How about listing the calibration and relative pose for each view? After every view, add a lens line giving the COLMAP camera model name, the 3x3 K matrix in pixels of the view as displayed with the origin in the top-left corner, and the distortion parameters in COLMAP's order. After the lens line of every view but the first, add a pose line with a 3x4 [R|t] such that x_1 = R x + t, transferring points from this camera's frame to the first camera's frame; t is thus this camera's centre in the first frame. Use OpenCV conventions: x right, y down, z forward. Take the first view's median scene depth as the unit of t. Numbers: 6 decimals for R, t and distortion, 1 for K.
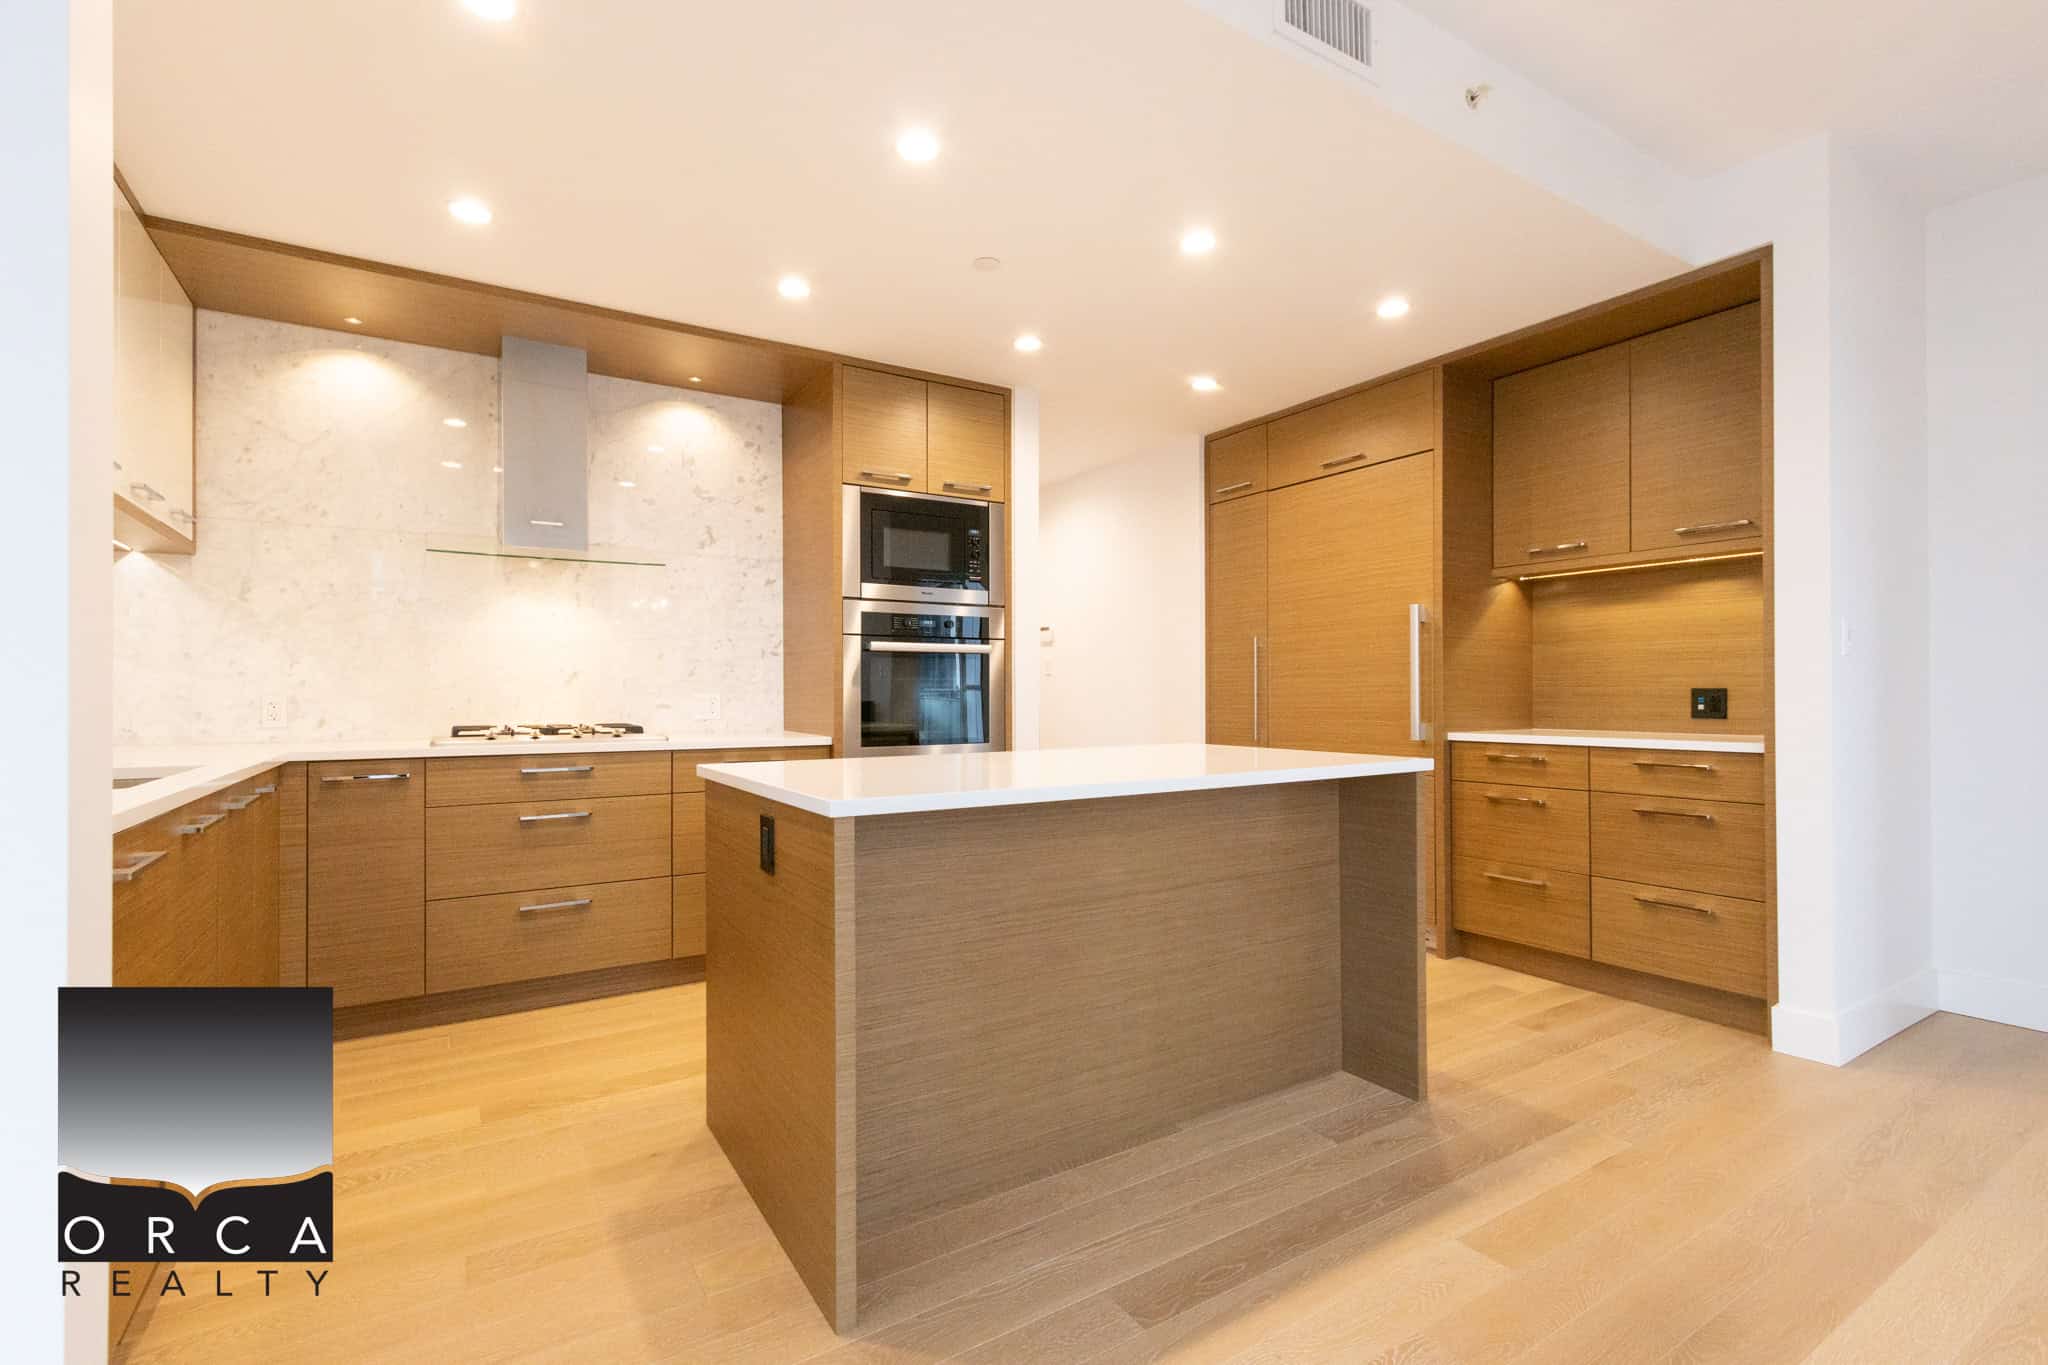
lens RADIAL K [[927.0, 0, 1016.9], [0, 927.0, 690.6], [0, 0, 1]] dist [0.009573, -0.003621]
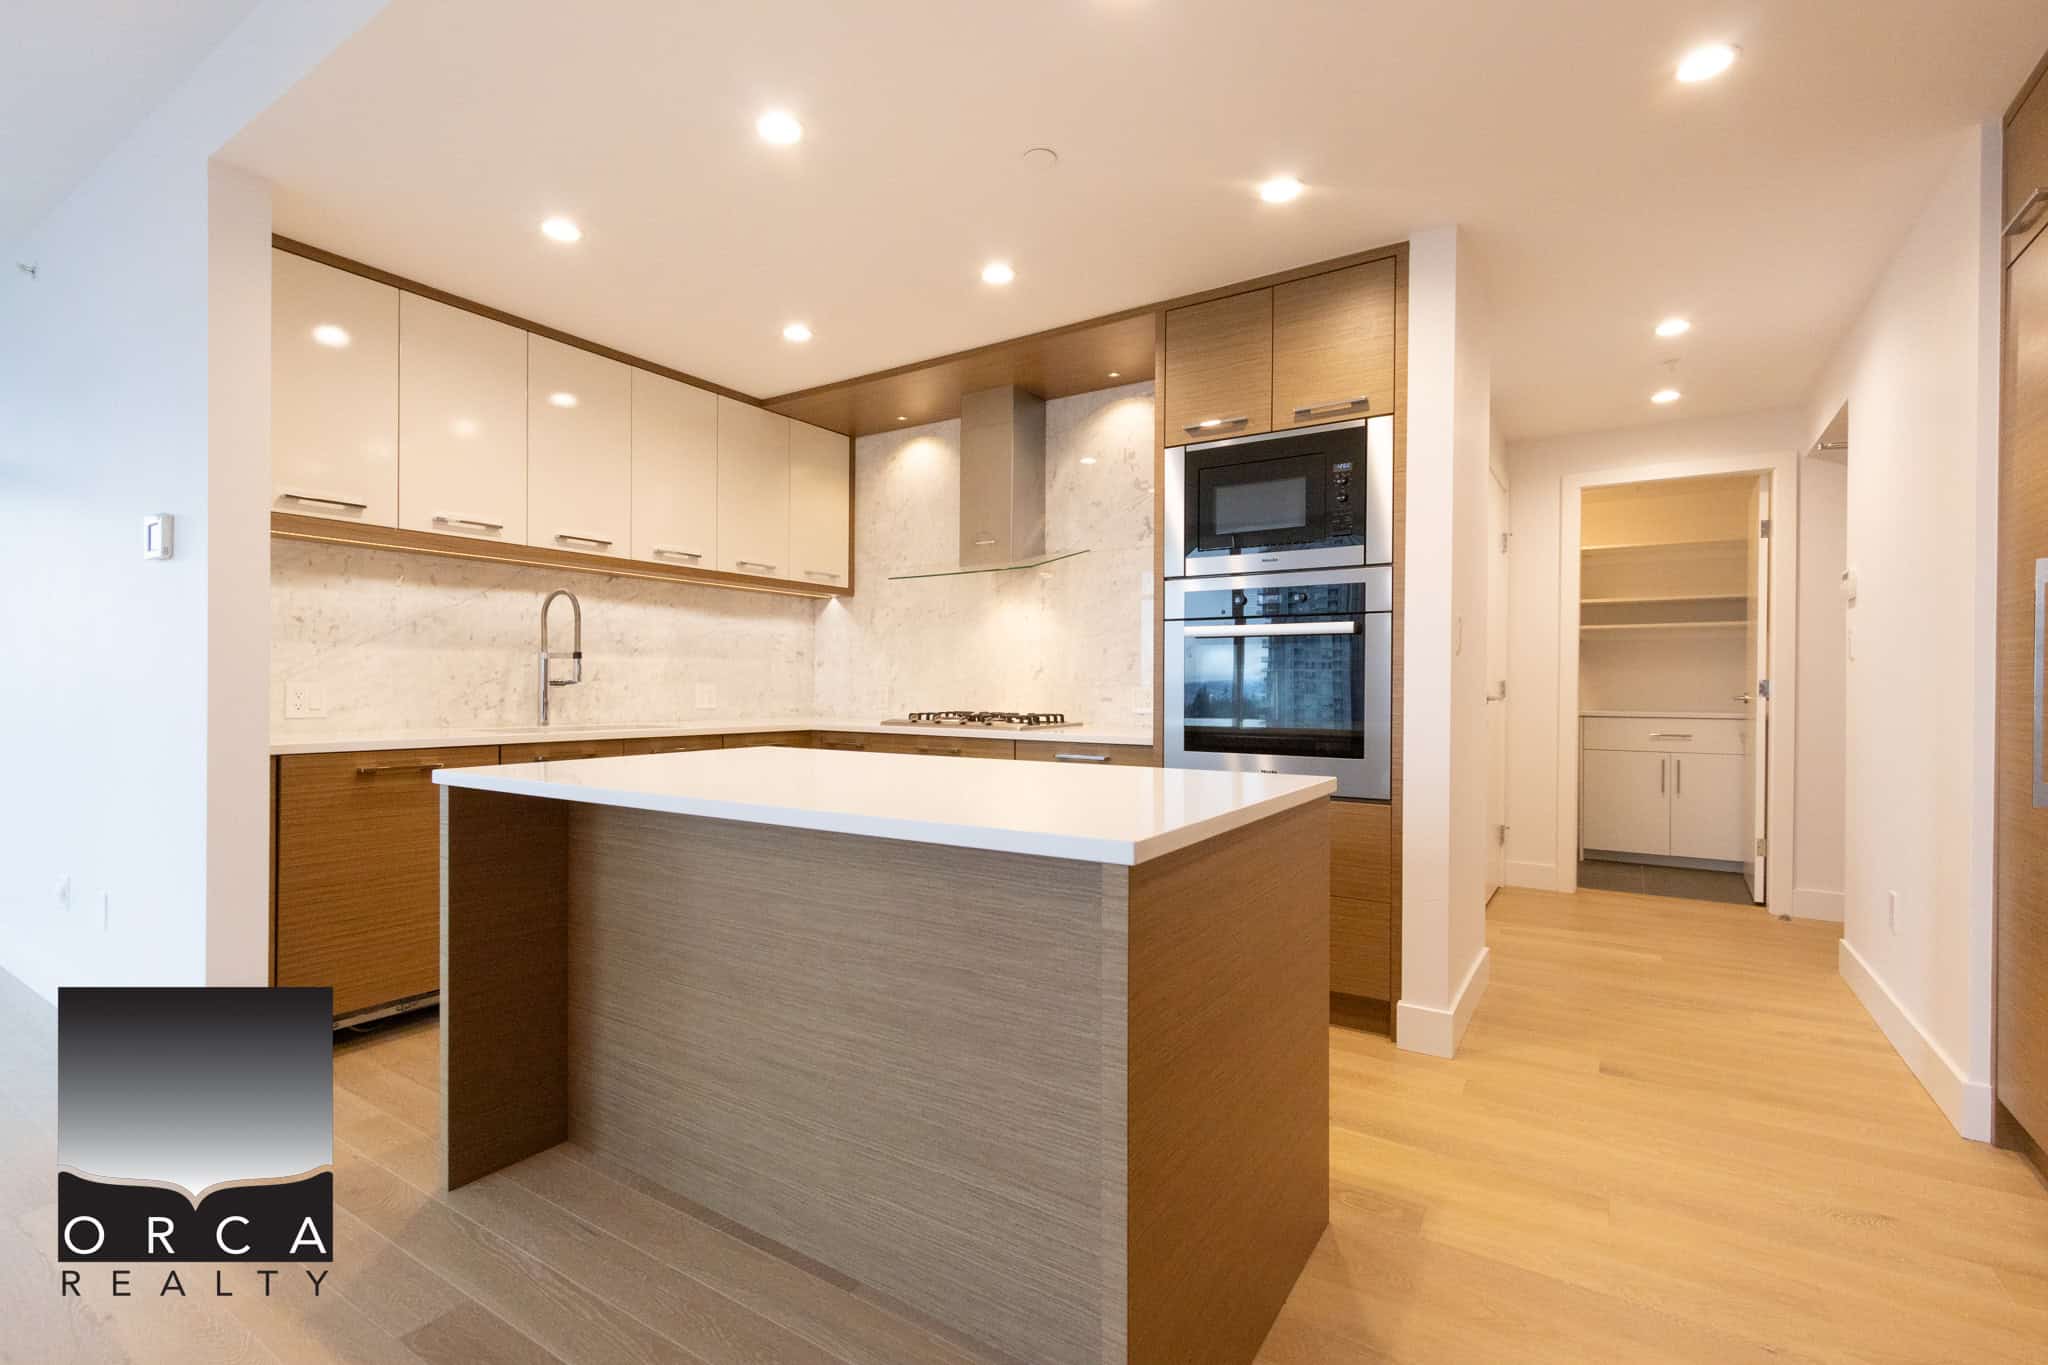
lens RADIAL K [[927.0, 0, 1013.2], [0, 927.0, 690.1], [0, 0, 1]] dist [0.009573, -0.003621]
pose [[0.414728, 0.009688, -0.909894, 0.575258], [-0.001826, 0.999950, 0.009815, -0.003203], [0.909944, -0.002409, 0.414725, 0.526648]]
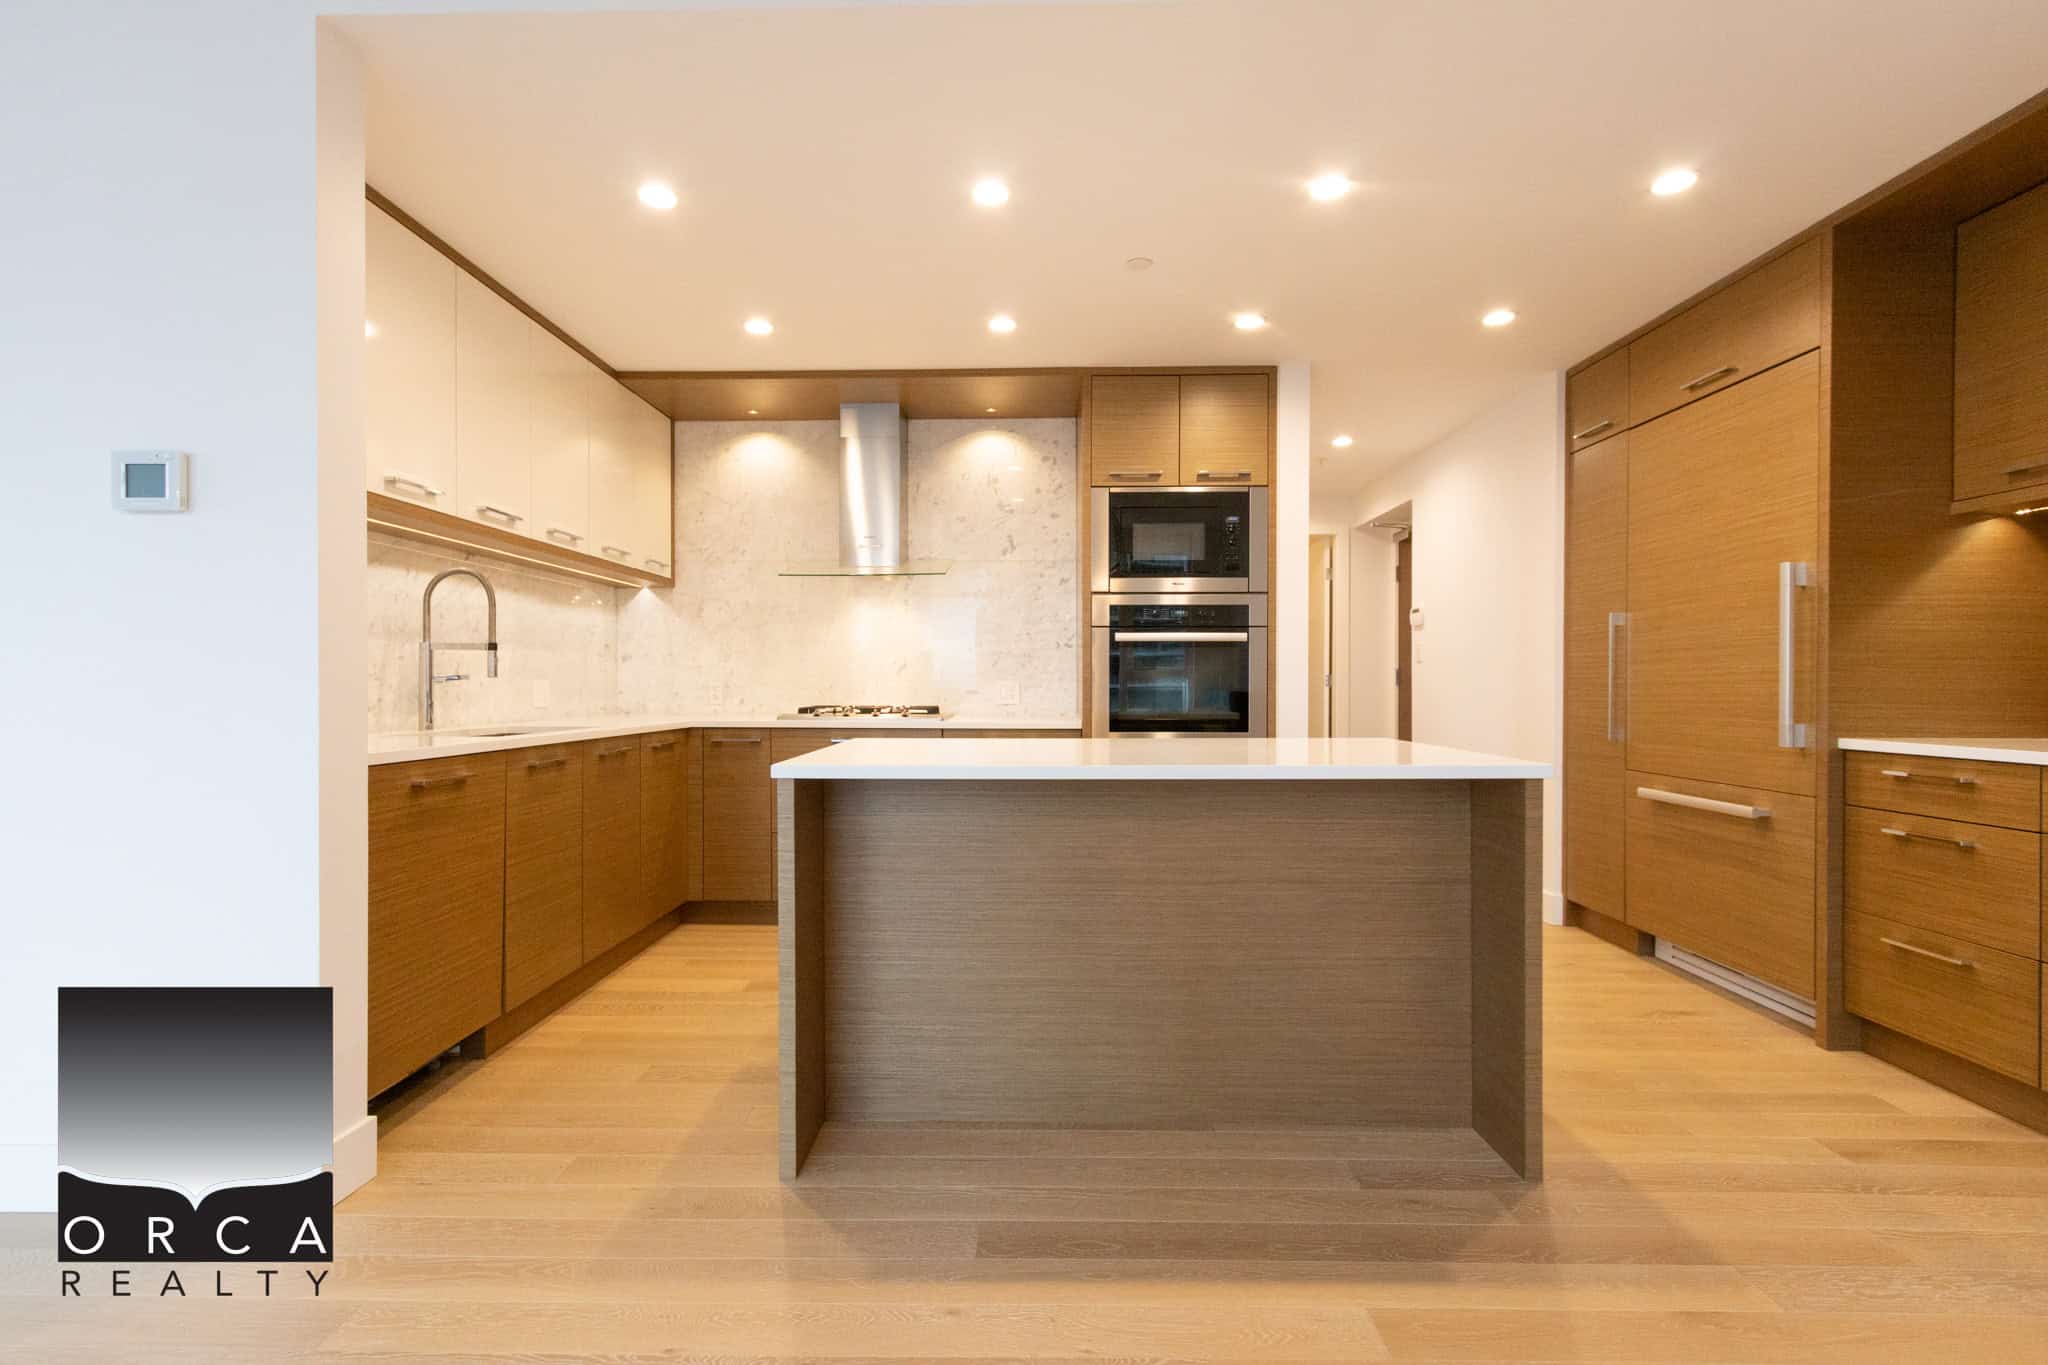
lens RADIAL K [[927.0, 0, 1015.3], [0, 927.0, 690.2], [0, 0, 1]] dist [0.009573, -0.003621]
pose [[0.836196, 0.008111, -0.548371, 0.345888], [-0.000540, 0.999902, 0.013967, -0.001822], [0.548431, -0.011383, 0.836119, 0.047965]]
